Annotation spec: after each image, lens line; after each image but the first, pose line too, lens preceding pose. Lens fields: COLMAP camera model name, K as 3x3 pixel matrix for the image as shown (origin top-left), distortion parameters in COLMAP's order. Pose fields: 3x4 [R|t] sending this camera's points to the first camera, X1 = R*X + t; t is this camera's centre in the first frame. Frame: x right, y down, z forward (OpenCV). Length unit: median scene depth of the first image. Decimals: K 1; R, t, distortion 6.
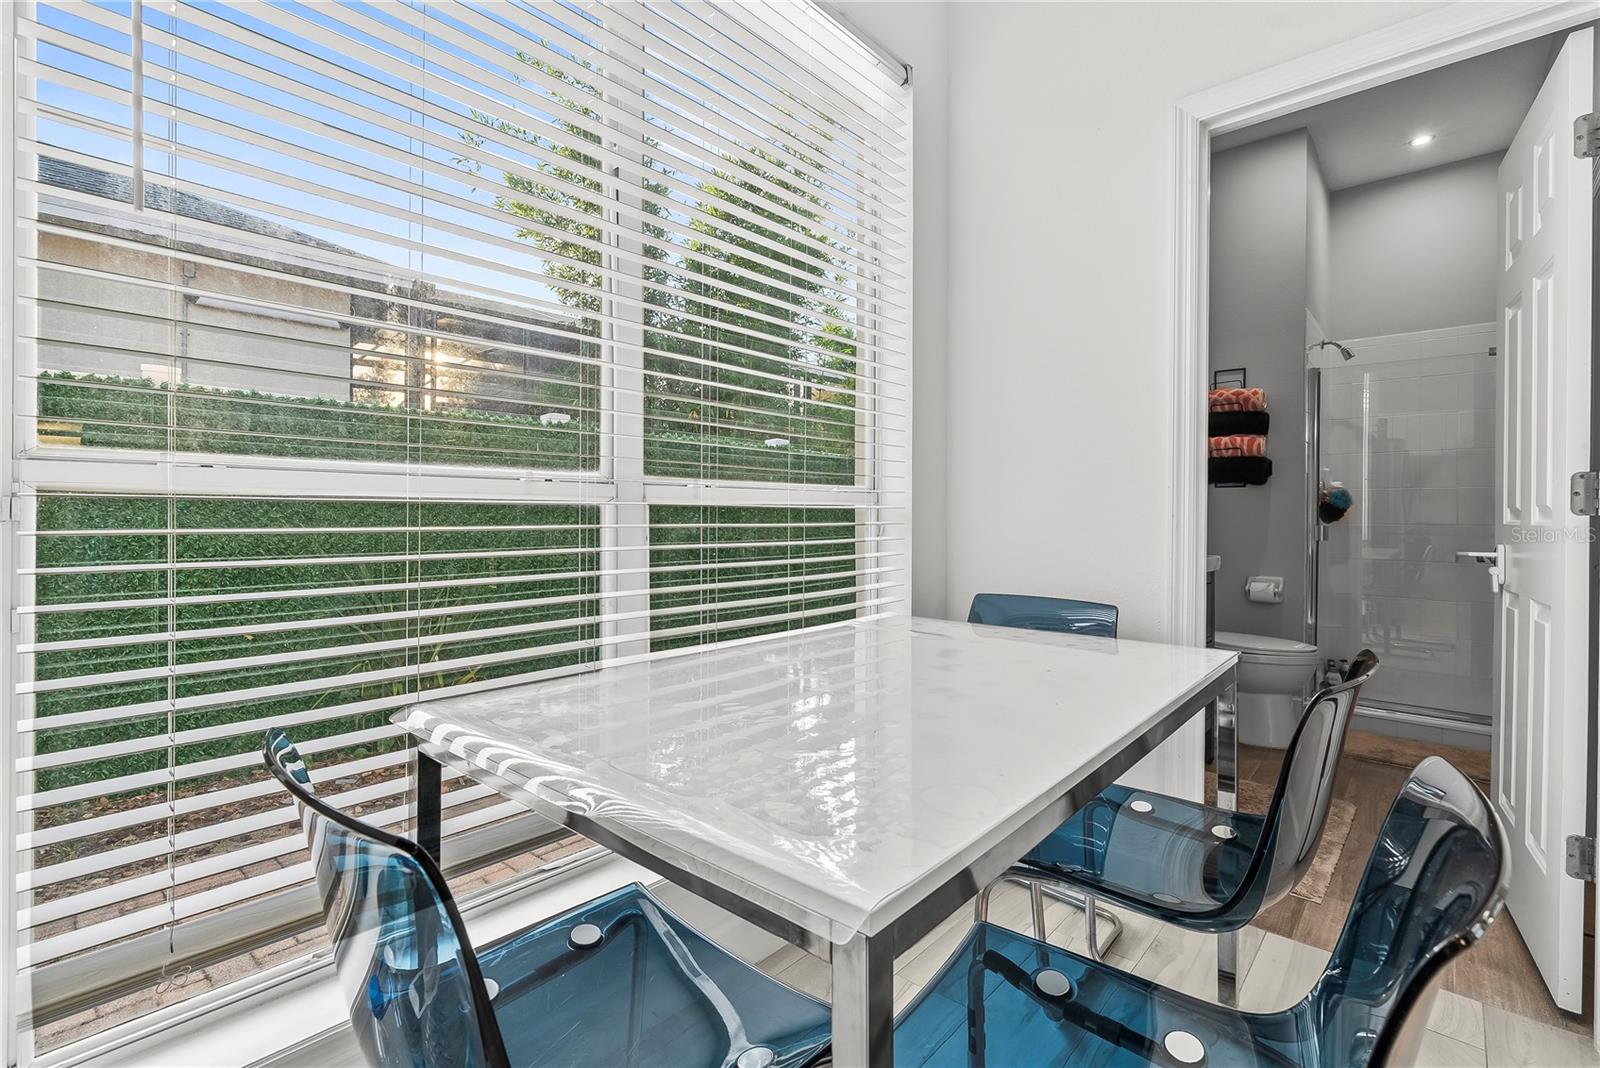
lens RADIAL K [[742.5, 0, 807.6], [0, 742.5, 518.8], [0, 0, 1]] dist [0.004234, 0.000746]
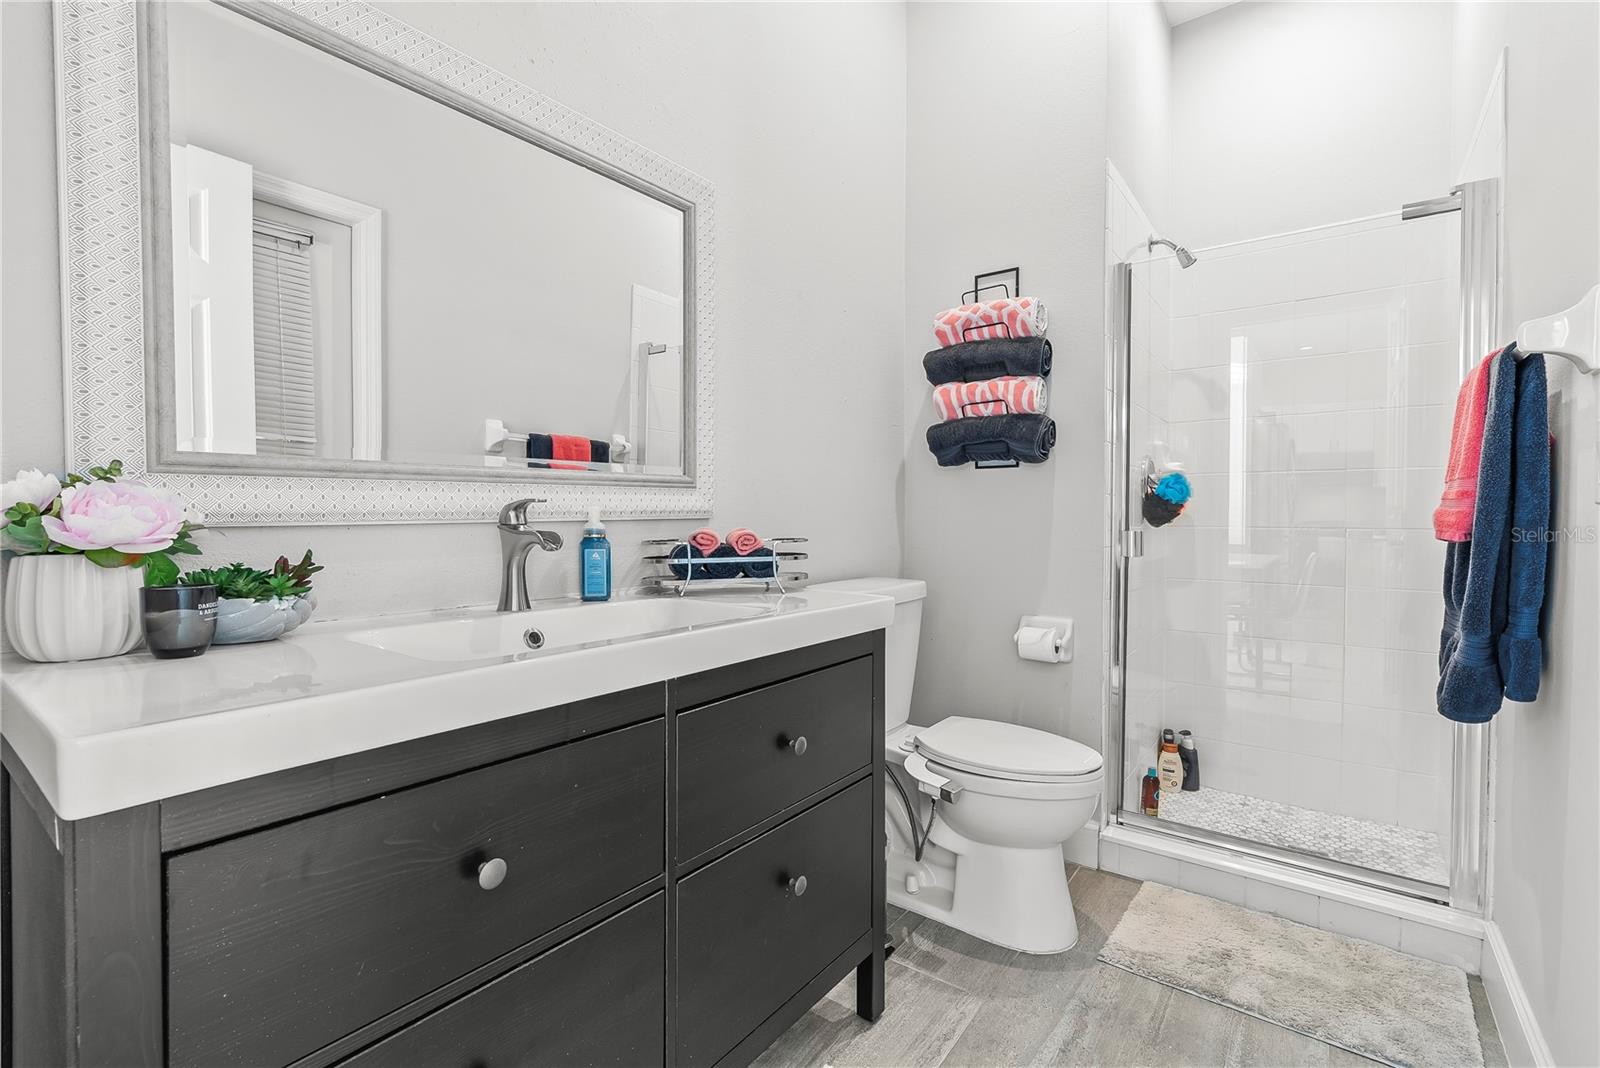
lens RADIAL K [[742.5, 0, 807.6], [0, 742.5, 518.8], [0, 0, 1]] dist [0.004234, 0.000746]
pose [[0.995966, 0.002140, 0.089704, 0.370914], [-0.003030, 0.999948, 0.009787, -0.006274], [-0.089678, -0.010020, 0.995920, 0.423918]]
